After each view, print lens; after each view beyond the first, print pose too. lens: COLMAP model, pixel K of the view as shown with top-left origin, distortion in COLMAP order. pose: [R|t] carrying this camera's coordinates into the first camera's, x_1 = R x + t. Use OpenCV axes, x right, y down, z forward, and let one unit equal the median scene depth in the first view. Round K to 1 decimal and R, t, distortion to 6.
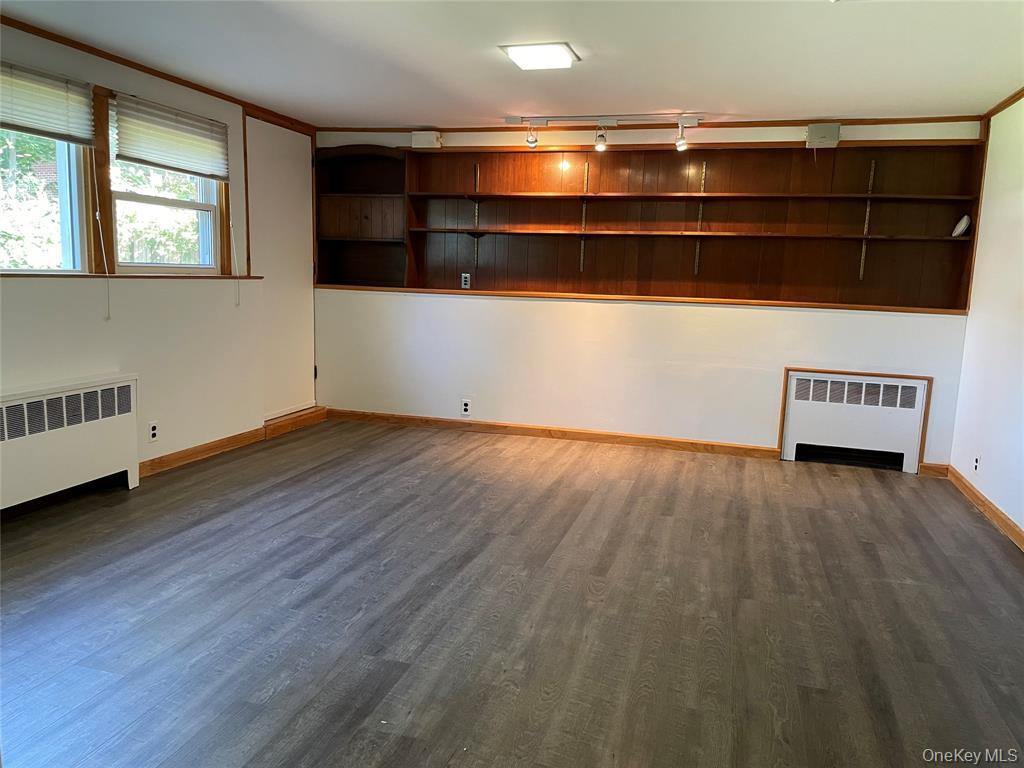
lens RADIAL K [[776.0, 0, 511.9], [0, 776.0, 385.1], [0, 0, 1]] dist [0.058961, 0.000545]
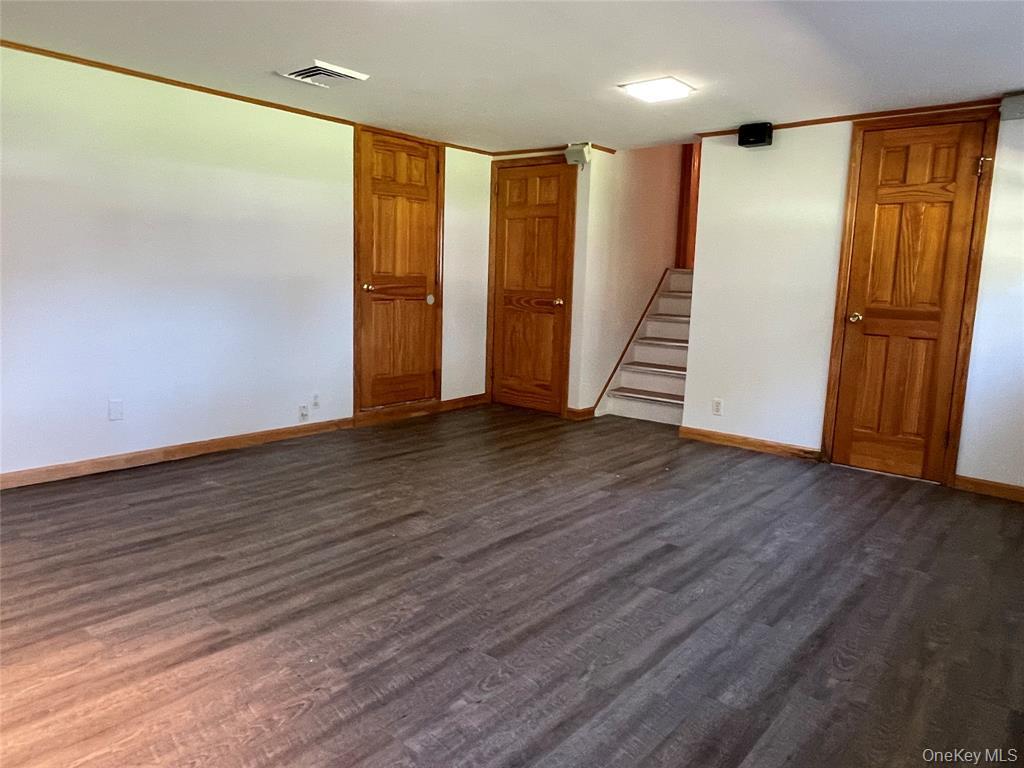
lens RADIAL K [[704.6, 0, 511.7], [0, 704.6, 382.8], [0, 0, 1]] dist [-0.000255, 0.002057]
pose [[-0.914617, -0.120294, 0.386012, -0.371403], [-0.003116, 0.956784, 0.290783, -0.240716], [-0.404309, 0.264752, -0.875466, 1.656661]]
